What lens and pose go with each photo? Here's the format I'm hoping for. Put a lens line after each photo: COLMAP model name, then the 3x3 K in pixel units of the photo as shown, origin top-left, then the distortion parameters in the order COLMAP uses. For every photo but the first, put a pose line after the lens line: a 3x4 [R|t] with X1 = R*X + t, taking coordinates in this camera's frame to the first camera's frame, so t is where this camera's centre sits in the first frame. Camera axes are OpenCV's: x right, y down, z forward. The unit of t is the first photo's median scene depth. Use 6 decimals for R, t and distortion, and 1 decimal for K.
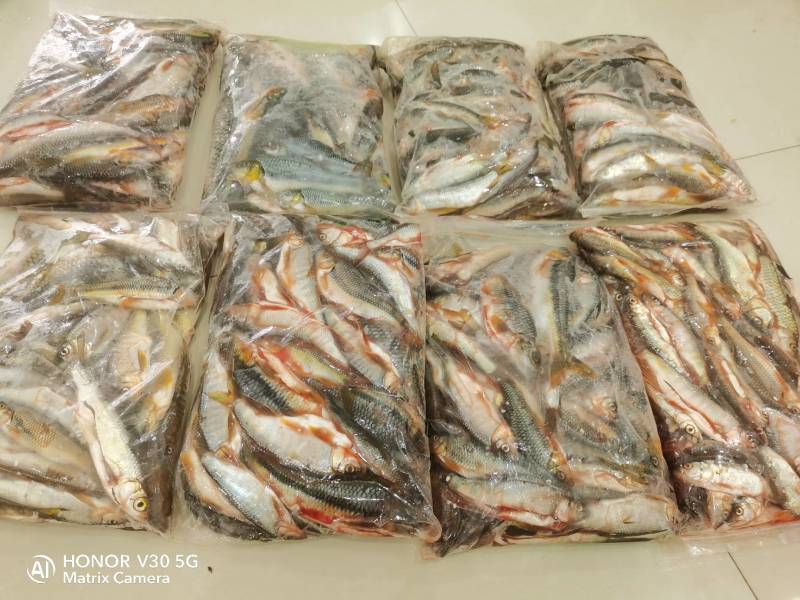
lens RADIAL K [[641.6, 0, 401.3], [0, 641.6, 298.3], [0, 0, 1]] dist [0.008517, -0.030128]
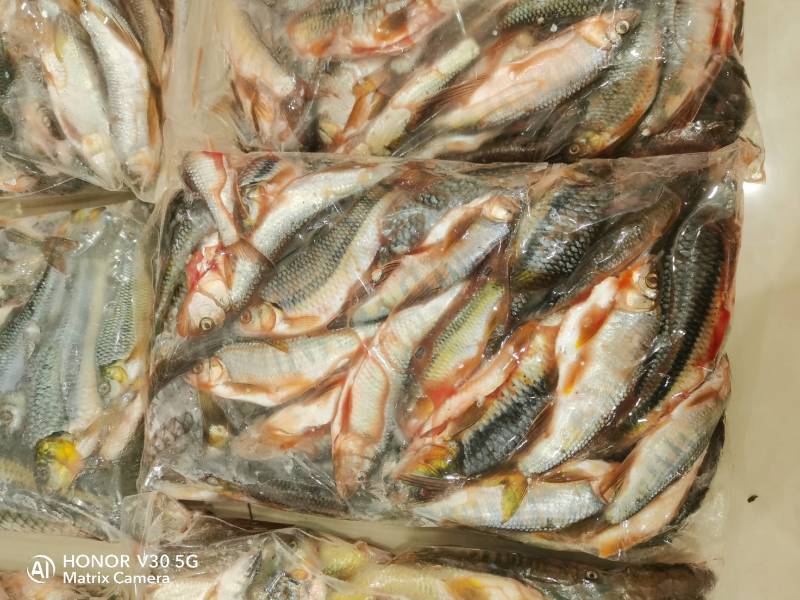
lens RADIAL K [[641.6, 0, 402.4], [0, 641.6, 300.4], [0, 0, 1]] dist [0.008517, -0.030128]
pose [[0.058278, -0.998300, -0.001312, -0.095726], [0.929081, 0.053756, 0.365950, -0.150601], [-0.365257, -0.022546, 0.930634, 0.443197]]
